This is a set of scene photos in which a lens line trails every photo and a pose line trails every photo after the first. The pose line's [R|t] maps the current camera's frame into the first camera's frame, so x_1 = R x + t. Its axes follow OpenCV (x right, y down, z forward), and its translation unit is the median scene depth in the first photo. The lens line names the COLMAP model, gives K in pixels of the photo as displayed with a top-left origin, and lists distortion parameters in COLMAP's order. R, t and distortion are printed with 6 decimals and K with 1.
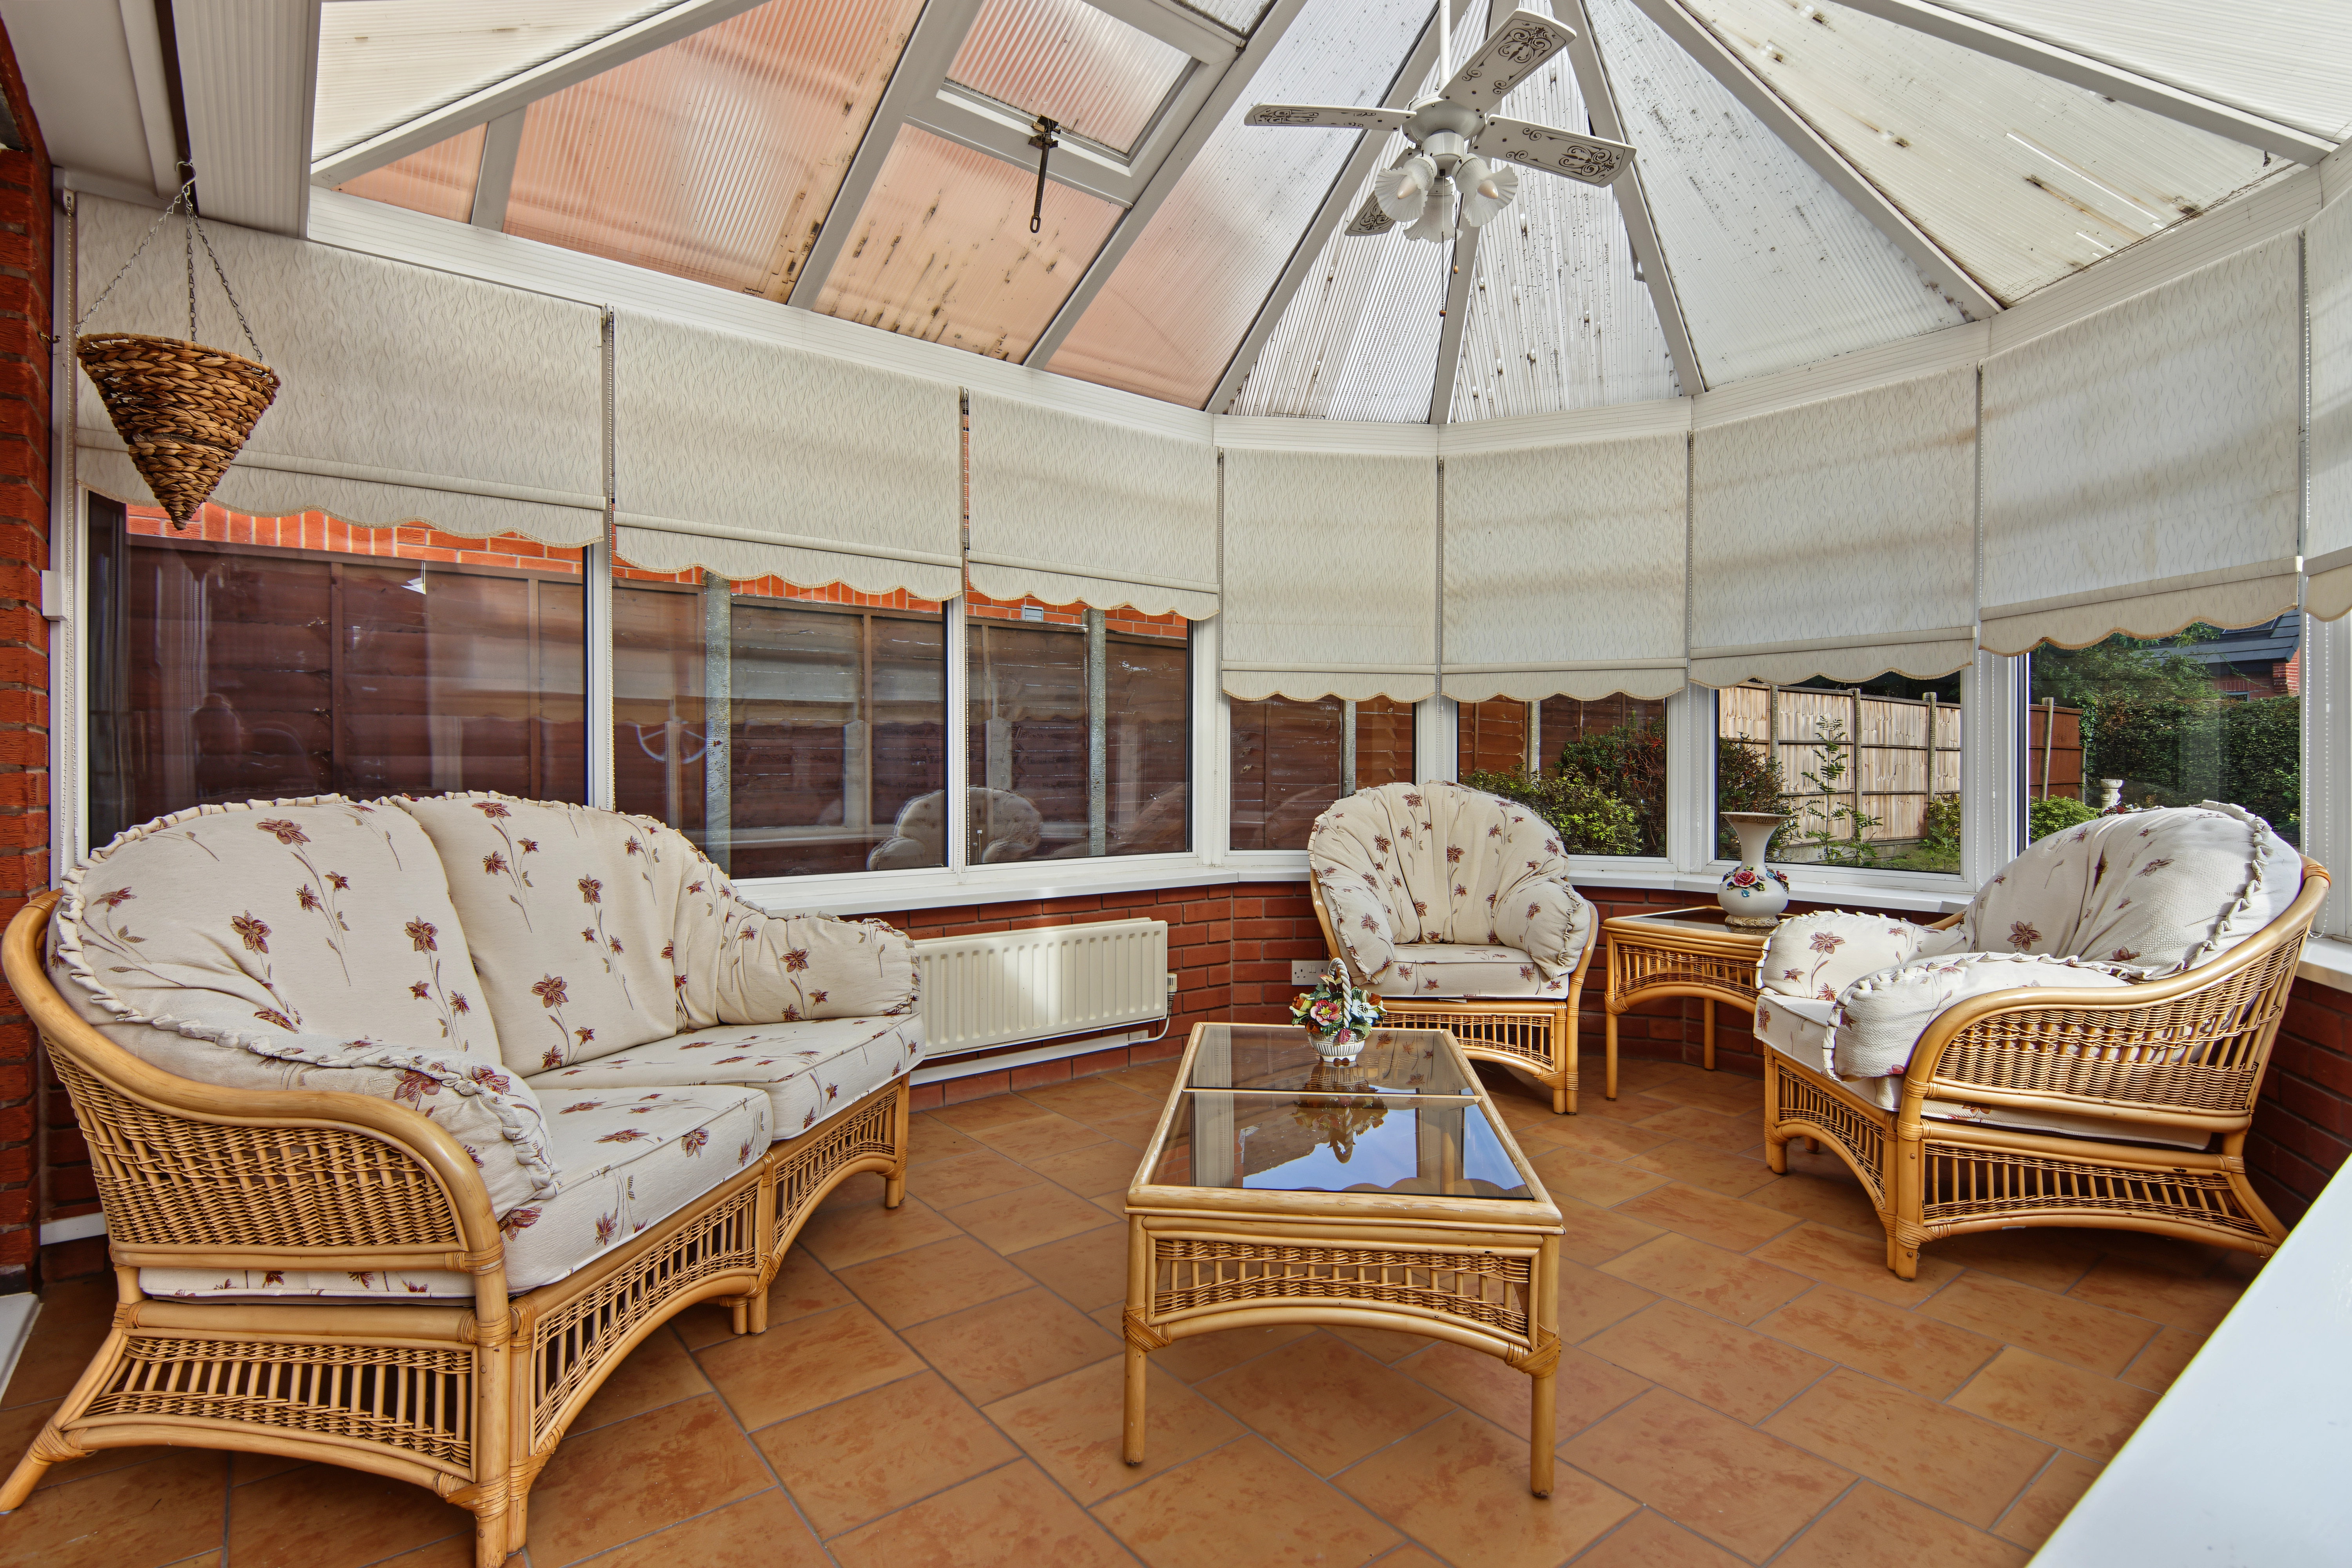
lens RADIAL K [[1146.2, 0, 1162.0], [0, 1146.2, 777.3], [0, 0, 1]] dist [0.050989, -0.030066]
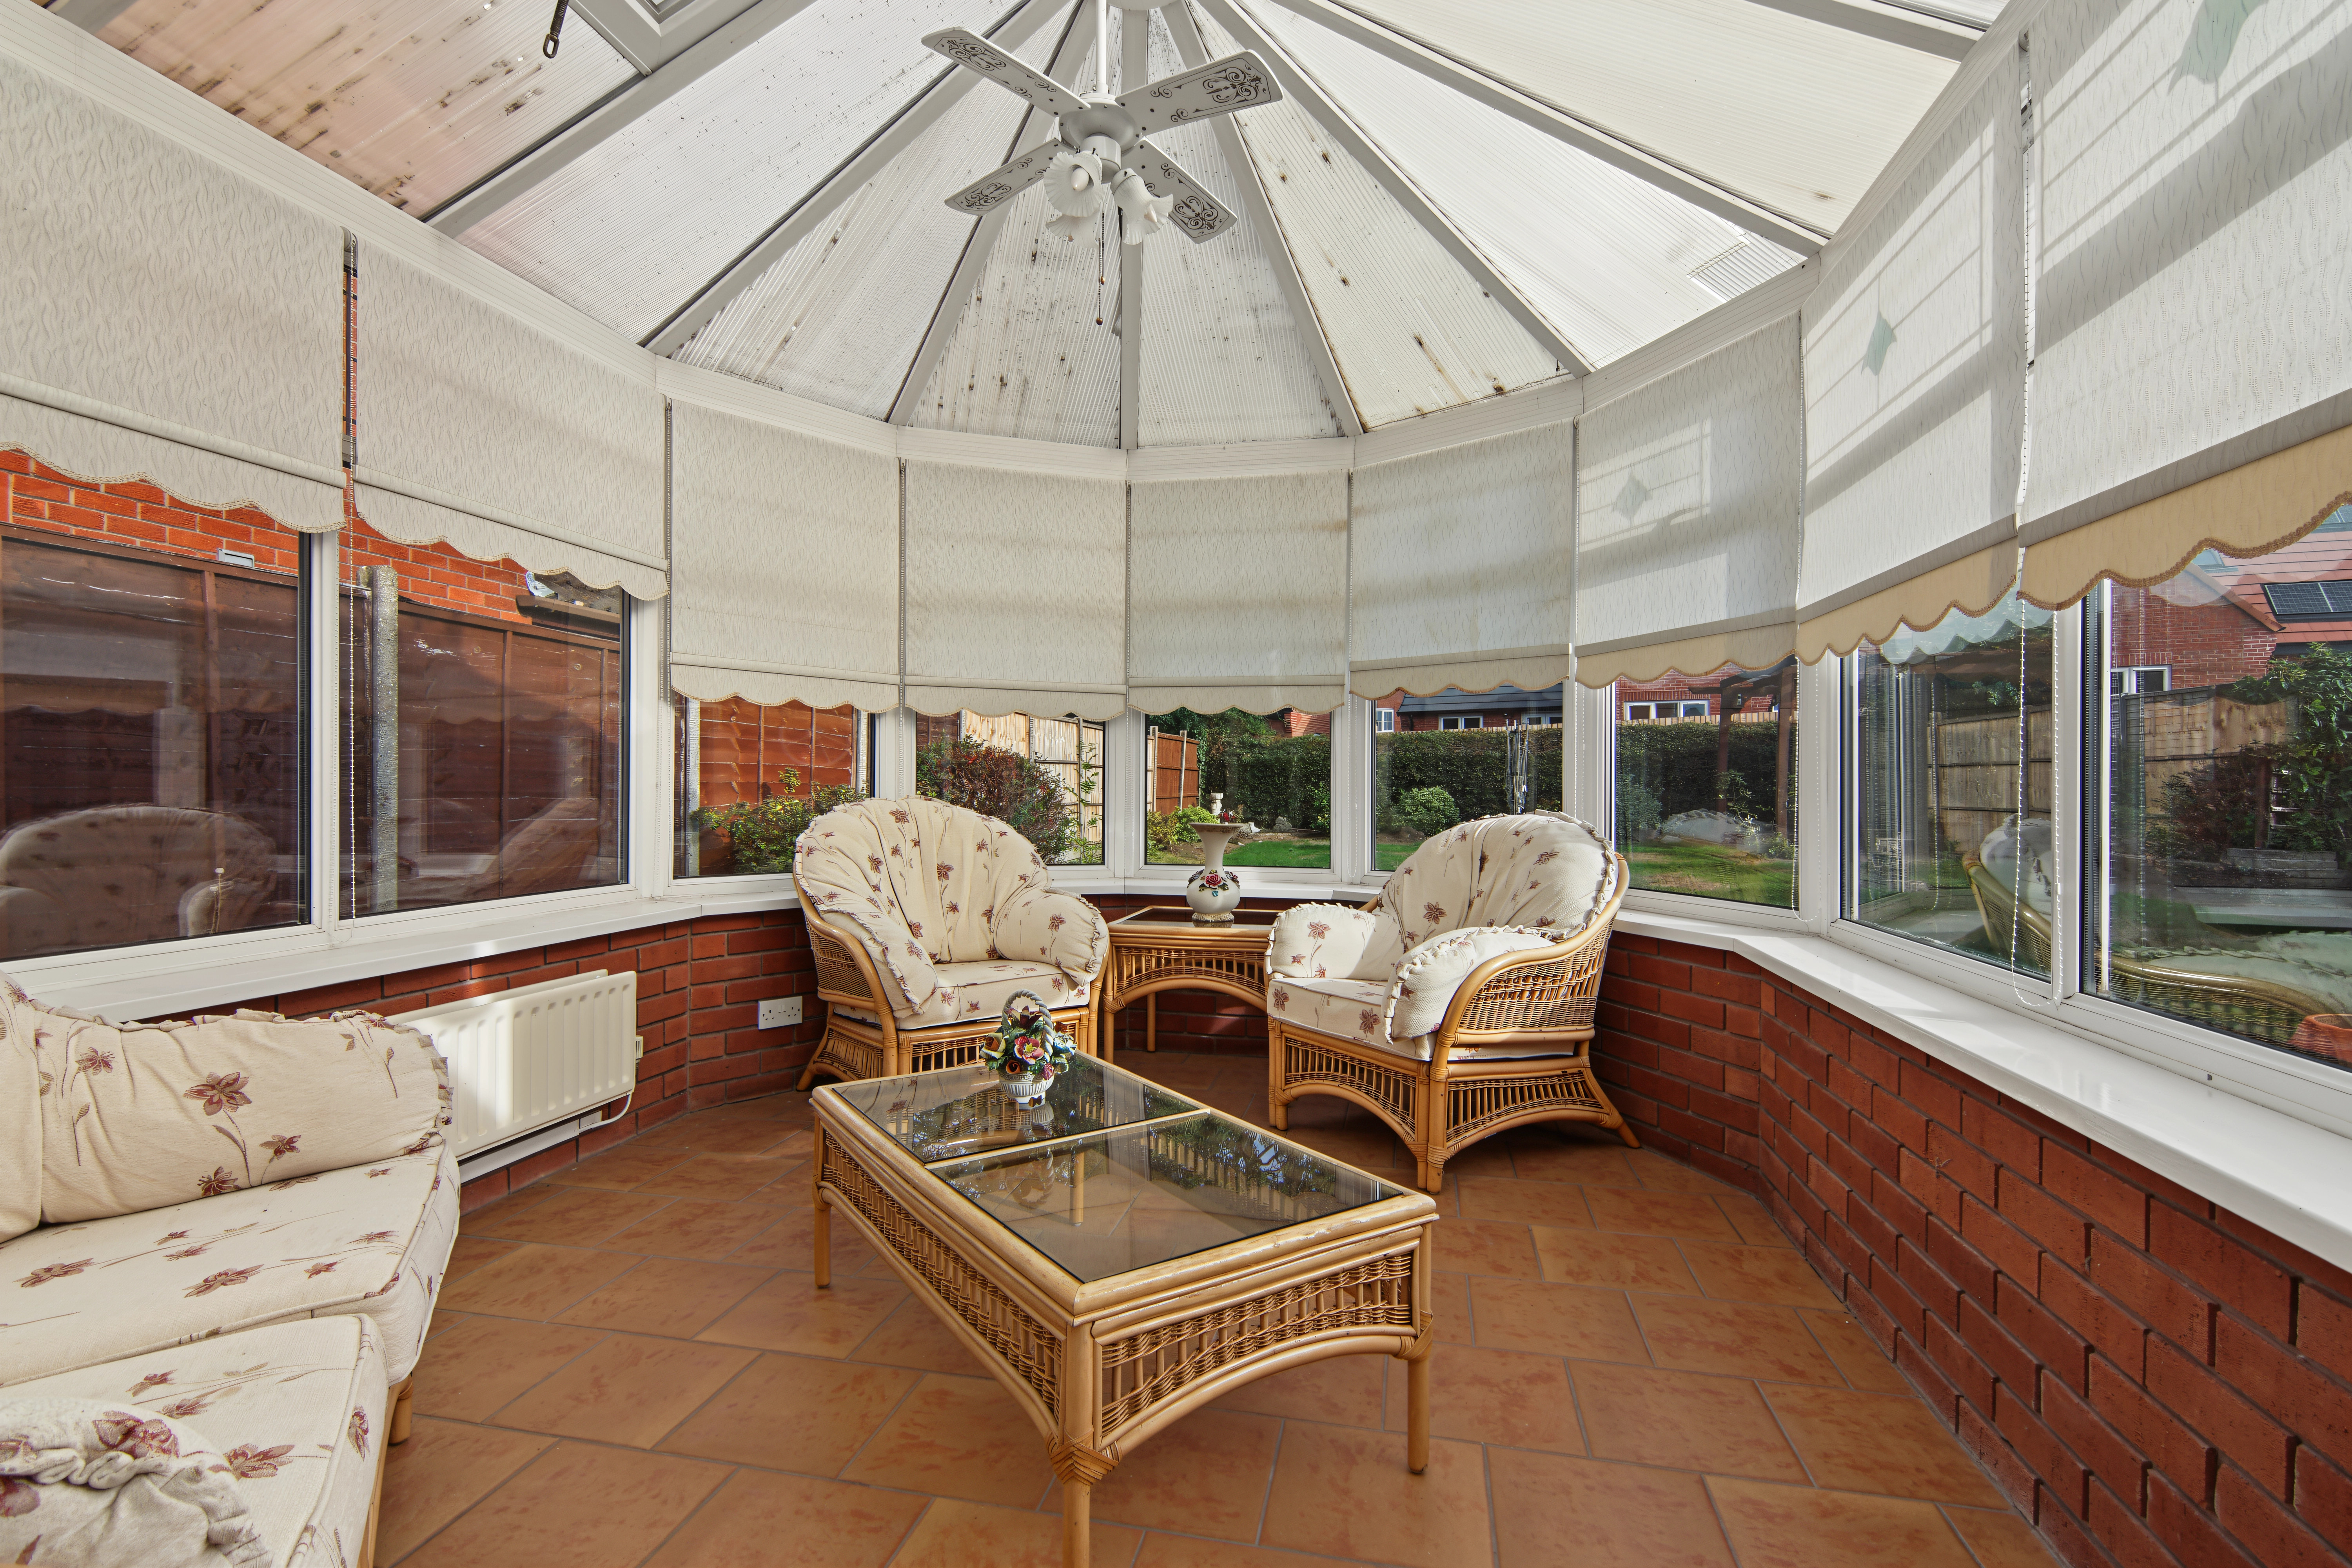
lens RADIAL K [[1130.1, 0, 1163.2], [0, 1130.1, 791.1], [0, 0, 1]] dist [0.050568, -0.029283]
pose [[0.771286, 0.000713, 0.636489, -0.244634], [-0.000988, 1.000000, 0.000078, -0.001532], [-0.636488, -0.000689, 0.771286, 0.161324]]
